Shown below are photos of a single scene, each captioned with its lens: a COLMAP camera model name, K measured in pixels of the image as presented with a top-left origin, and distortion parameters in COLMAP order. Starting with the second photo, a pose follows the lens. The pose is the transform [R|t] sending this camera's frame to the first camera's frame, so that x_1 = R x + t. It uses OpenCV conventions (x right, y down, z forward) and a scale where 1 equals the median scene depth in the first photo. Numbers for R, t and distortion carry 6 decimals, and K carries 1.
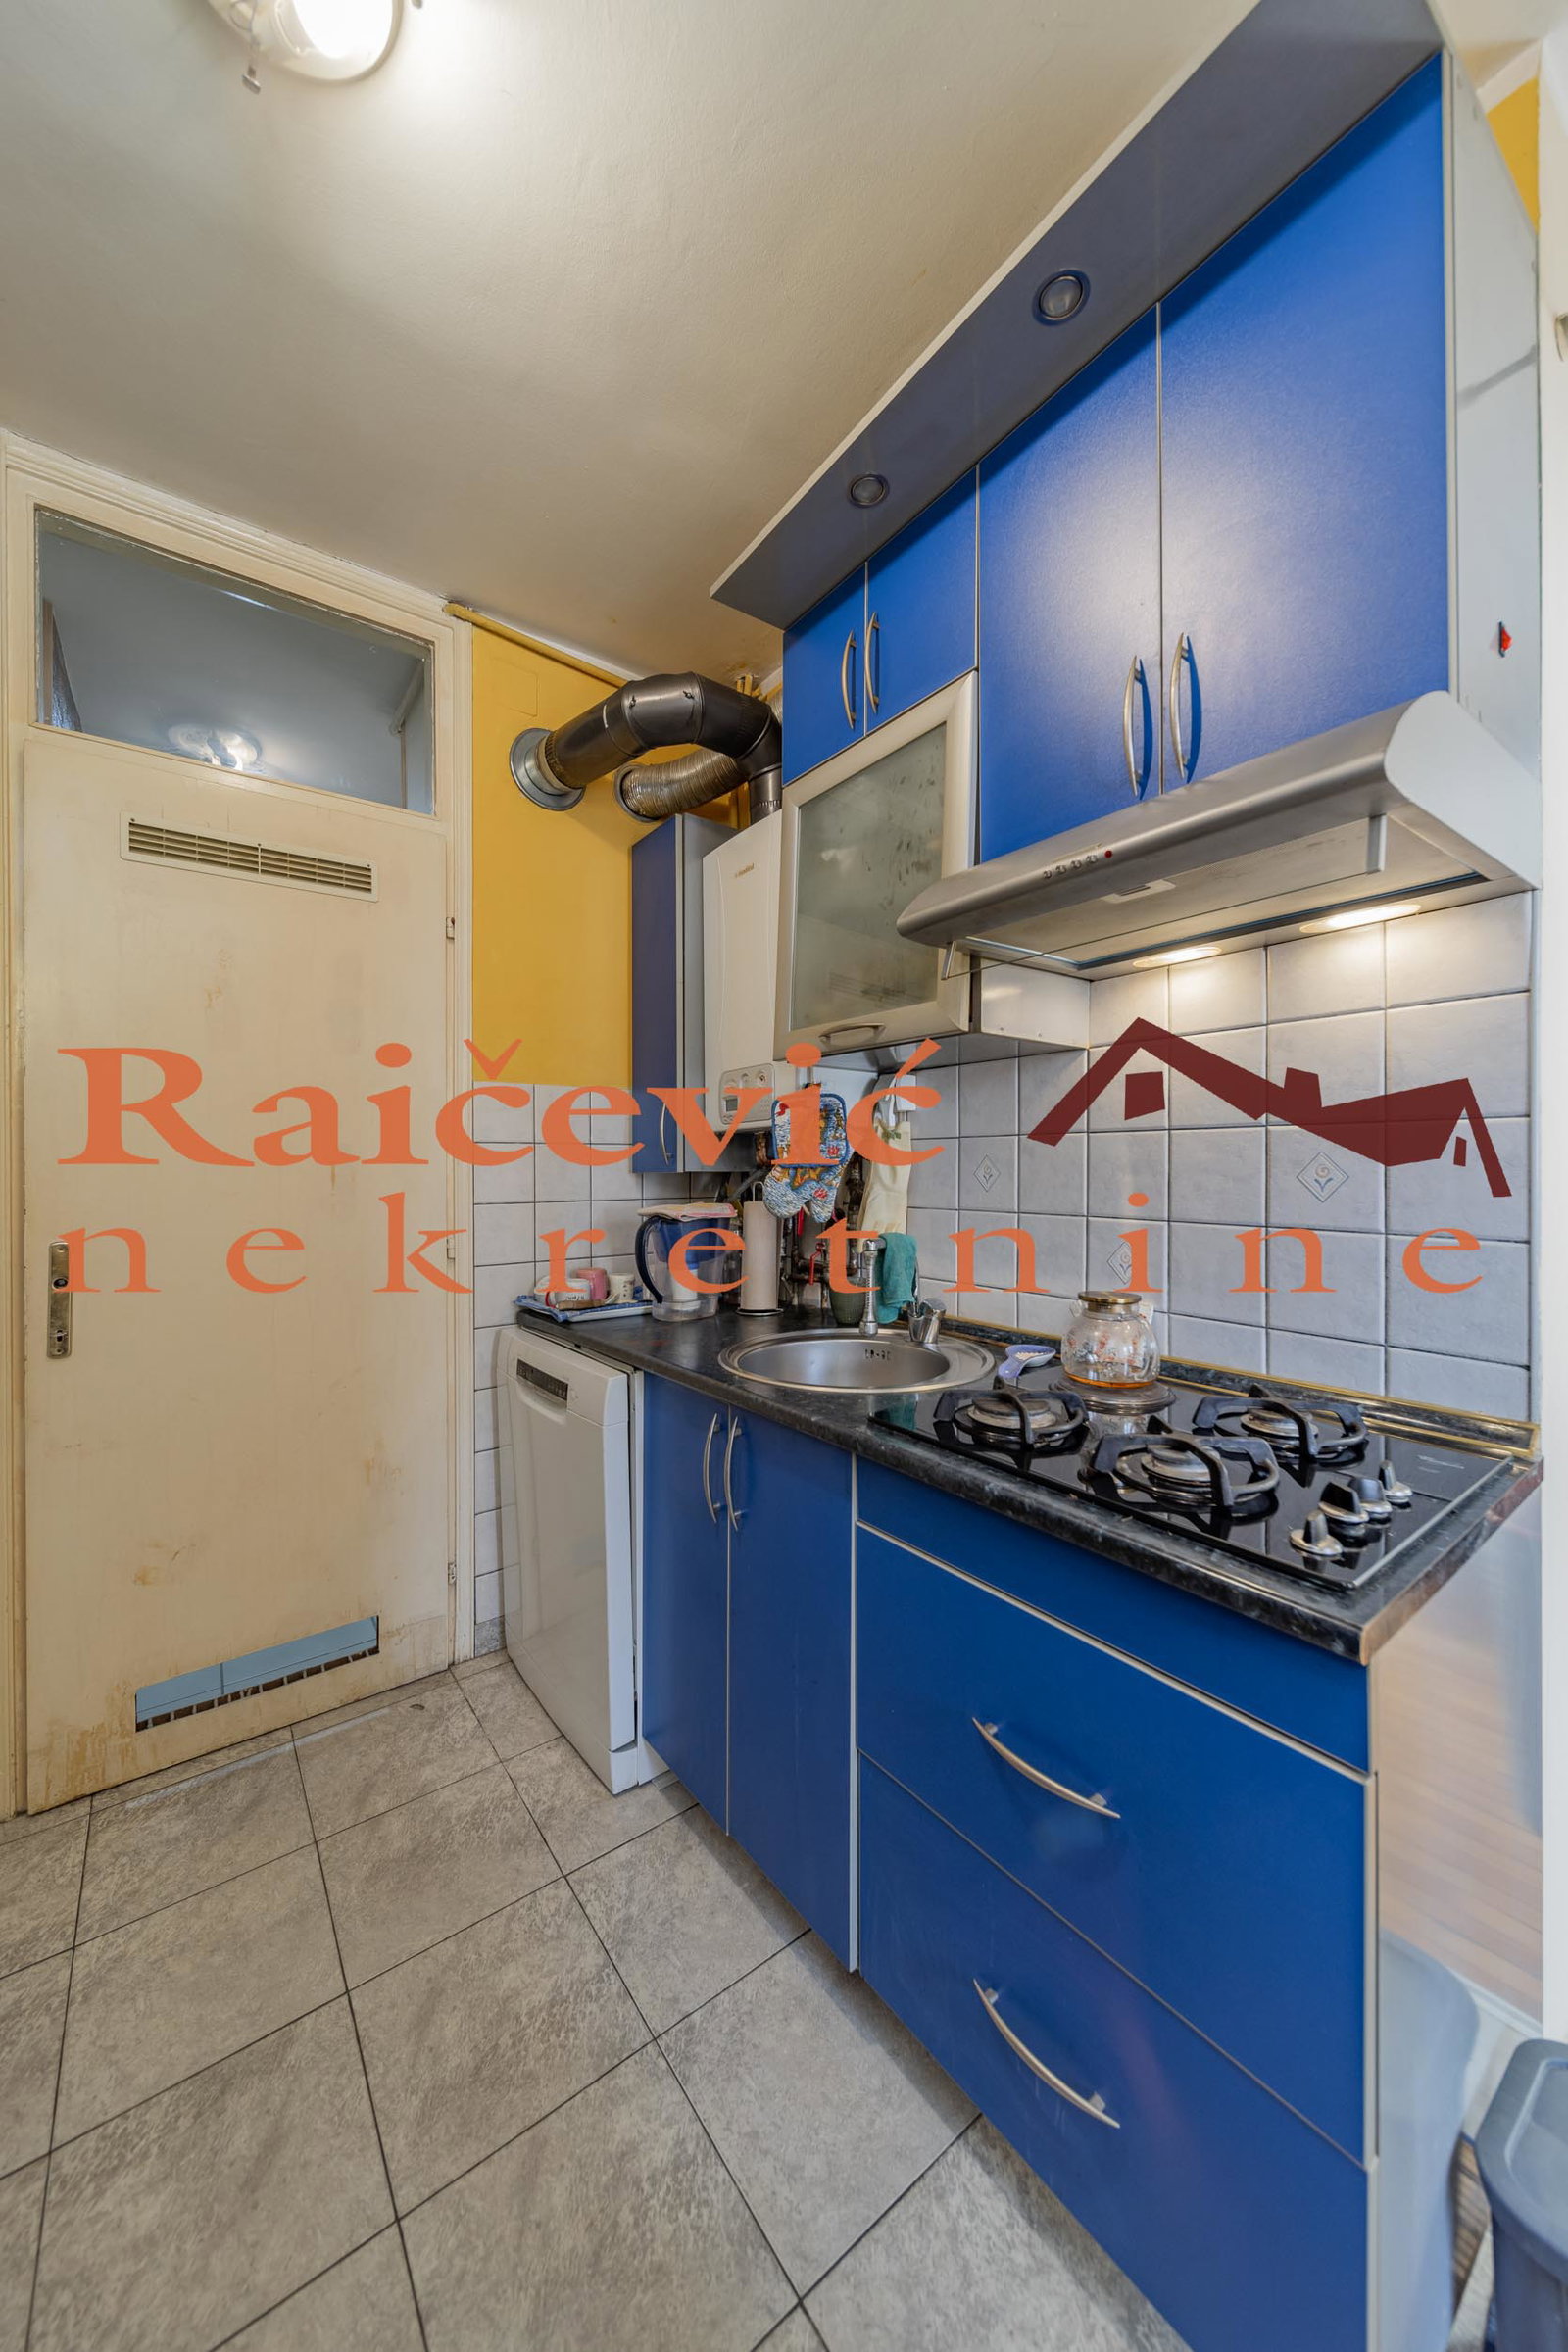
lens RADIAL K [[814.7, 0, 780.3], [0, 814.7, 1167.9], [0, 0, 1]] dist [-0.006196, -0.000680]
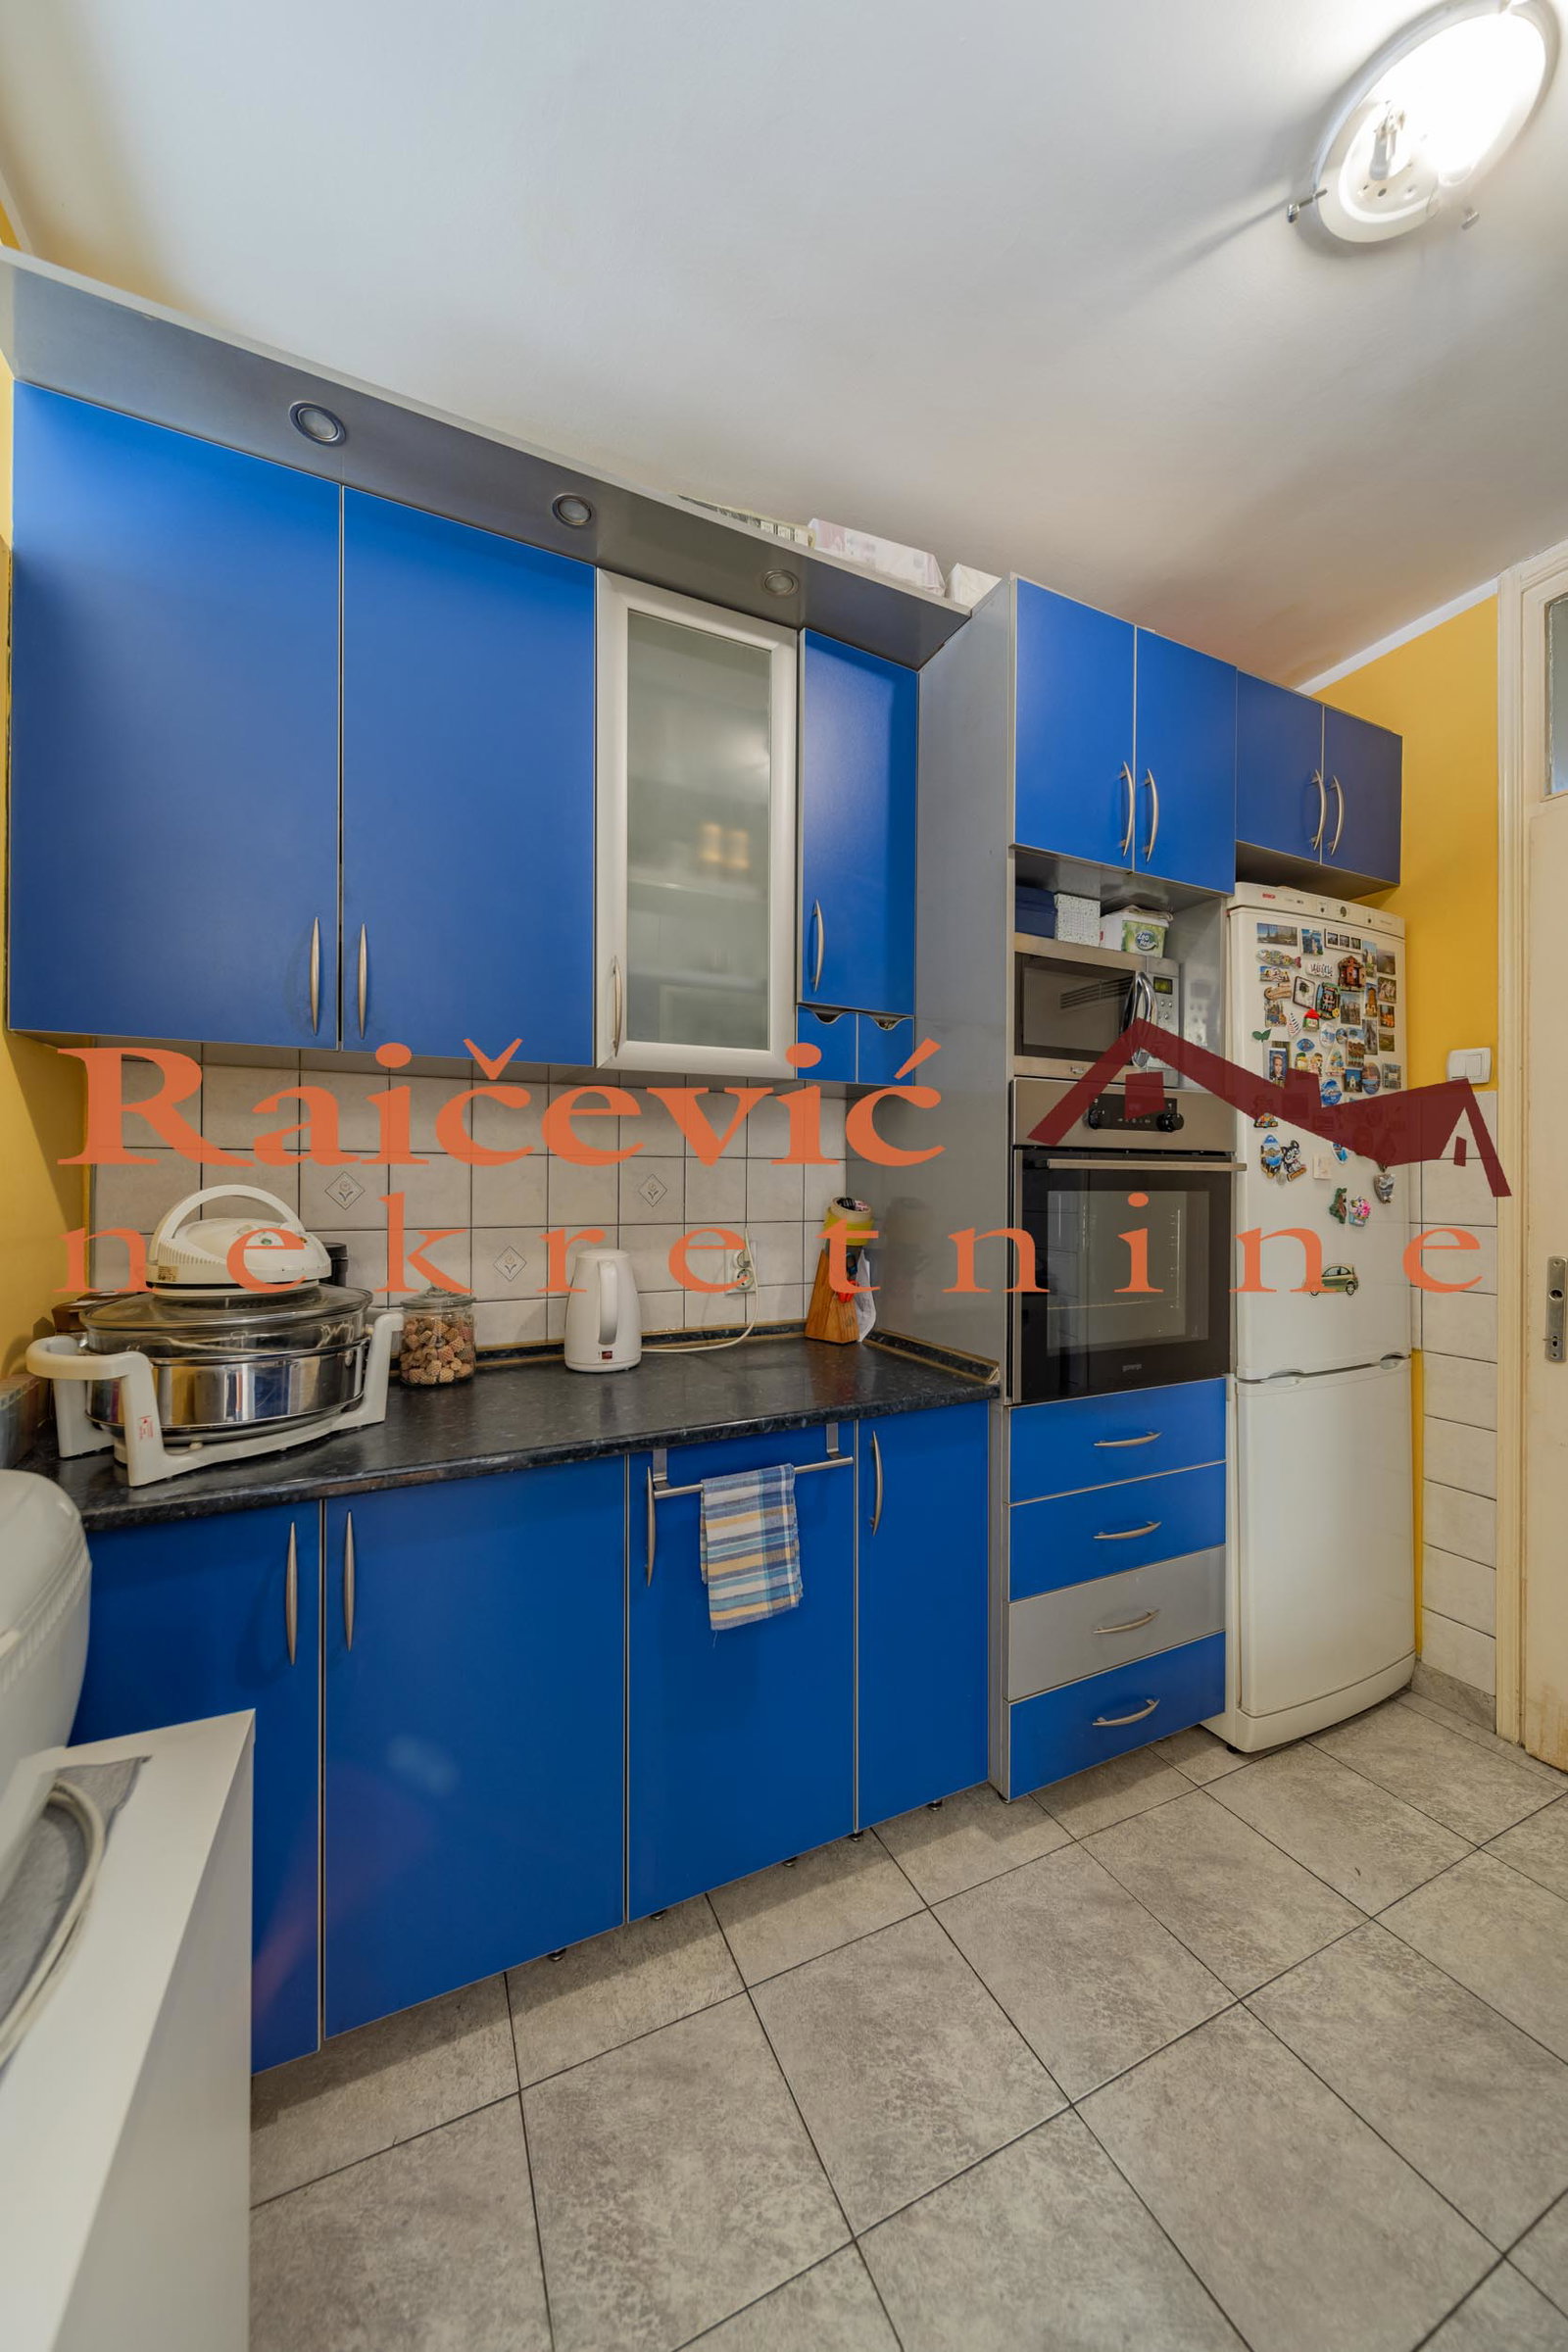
lens RADIAL K [[814.7, 0, 792.9], [0, 814.7, 1187.4], [0, 0, 1]] dist [-0.006196, -0.000680]
pose [[-0.201387, 0.006032, -0.979493, 0.555940], [-0.002767, 0.999974, 0.006727, -0.010167], [0.979508, 0.004065, -0.201365, 0.282157]]
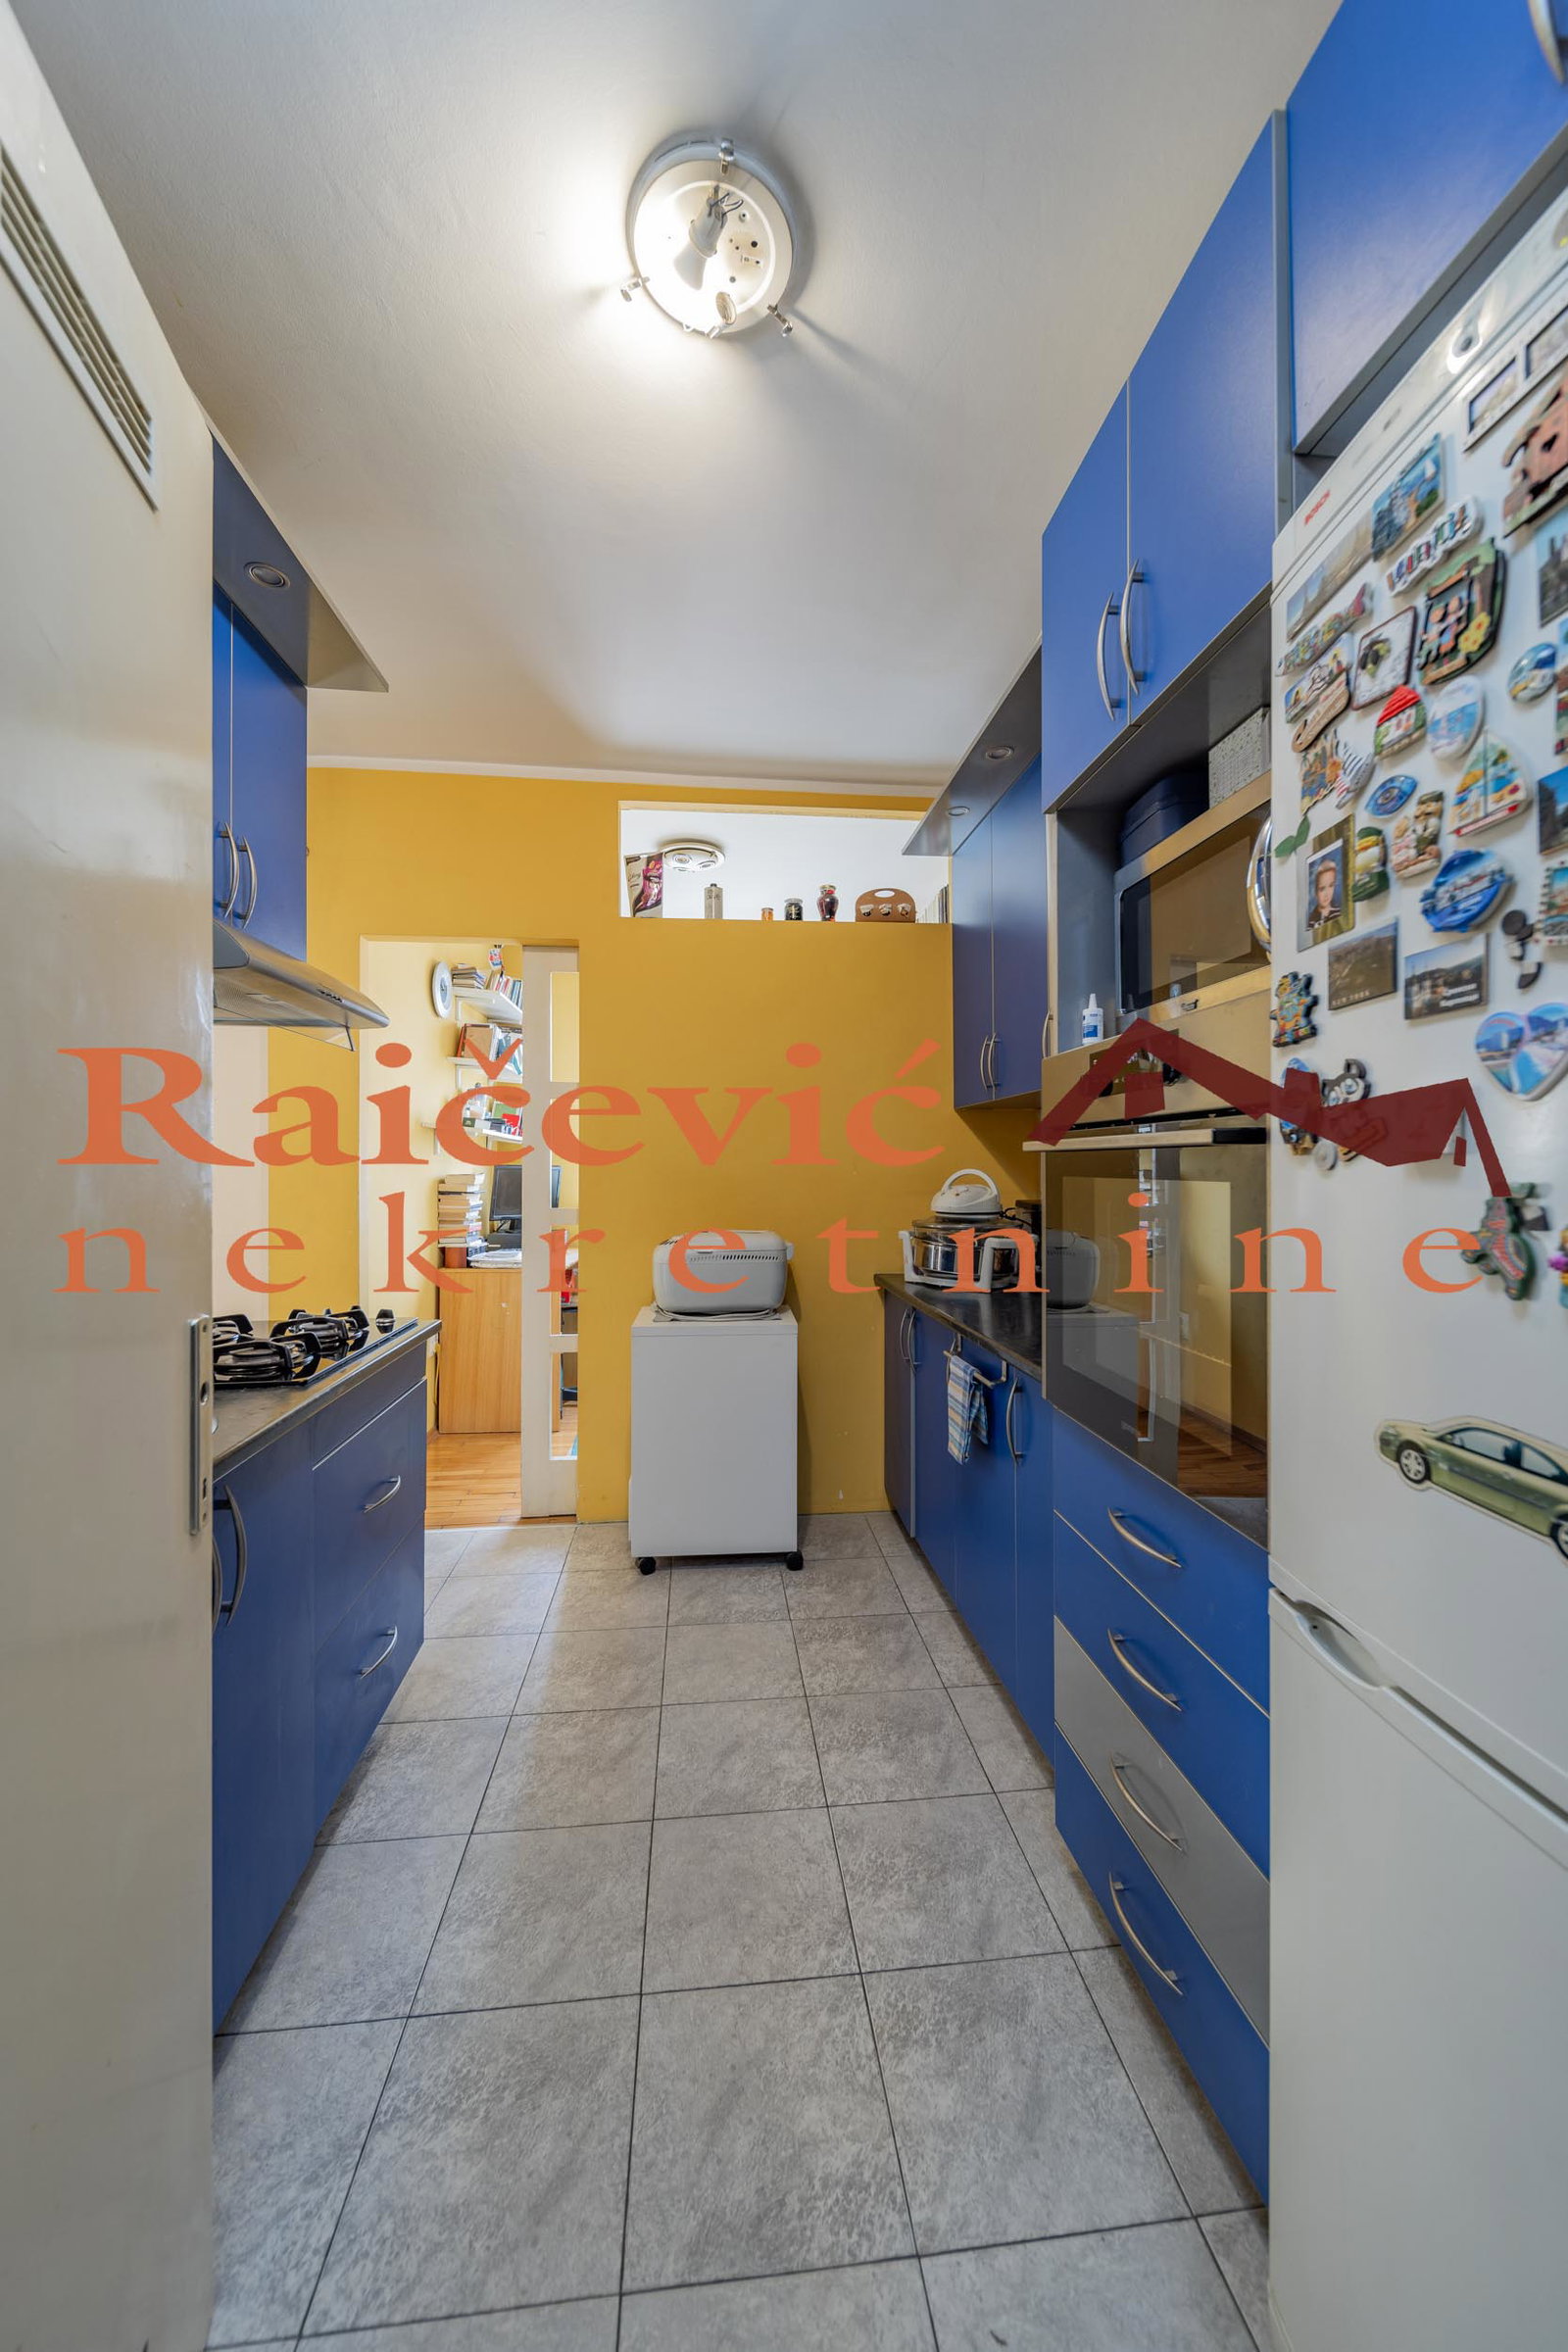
lens RADIAL K [[814.7, 0, 784.9], [0, 814.7, 1164.7], [0, 0, 1]] dist [-0.006196, -0.000680]
pose [[-0.861420, 0.005547, 0.507864, -1.131625], [0.005701, 0.999983, -0.001251, -0.013902], [-0.507862, 0.001818, -0.861437, 1.685109]]
